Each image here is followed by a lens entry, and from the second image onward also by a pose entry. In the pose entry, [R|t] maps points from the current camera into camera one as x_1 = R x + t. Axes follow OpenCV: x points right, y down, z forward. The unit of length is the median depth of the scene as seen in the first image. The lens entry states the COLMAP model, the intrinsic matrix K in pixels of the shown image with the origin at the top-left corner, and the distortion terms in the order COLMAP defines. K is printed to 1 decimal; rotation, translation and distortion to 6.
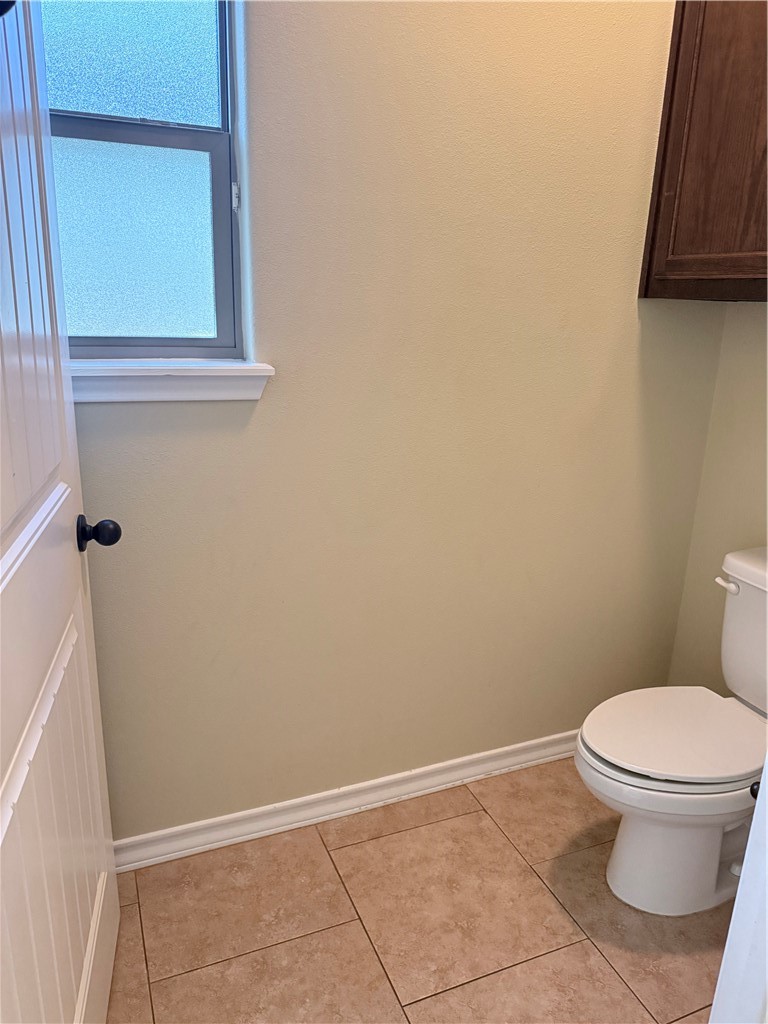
lens RADIAL K [[716.8, 0, 399.7], [0, 716.8, 510.4], [0, 0, 1]] dist [0.049286, -0.073573]
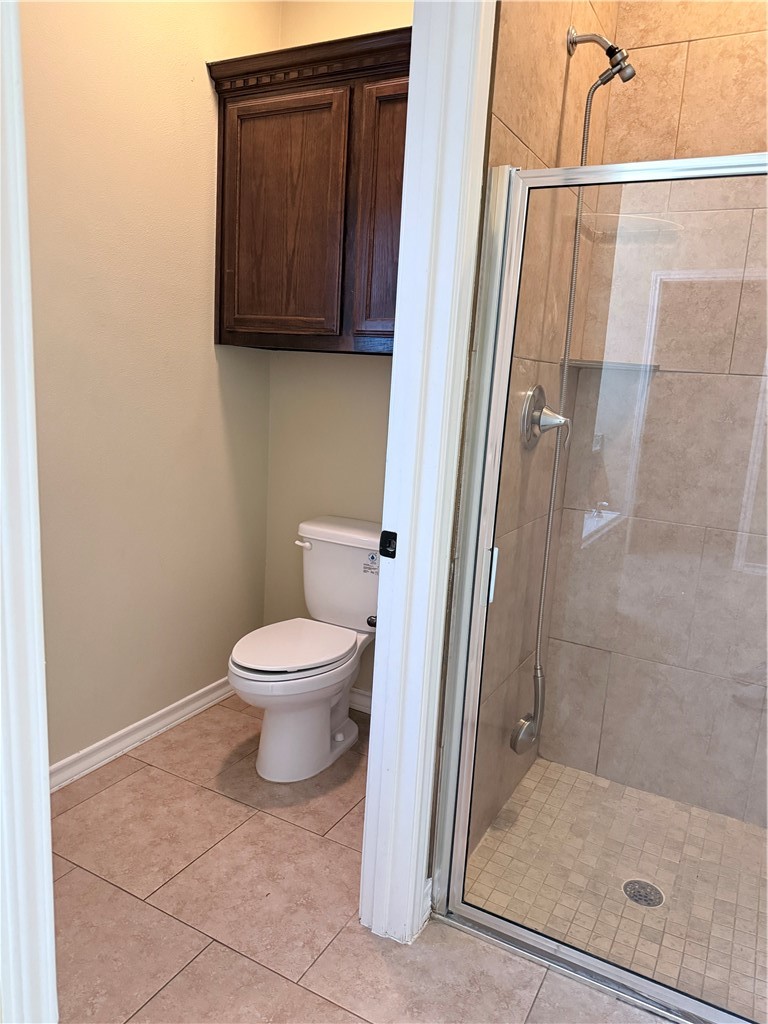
lens RADIAL K [[716.8, 0, 393.5], [0, 716.8, 512.9], [0, 0, 1]] dist [0.049286, -0.073573]
pose [[0.777714, -0.104374, 0.619892, -0.302588], [0.145370, 0.989251, -0.015816, 0.096397], [-0.611578, 0.102415, 0.784528, -0.249219]]
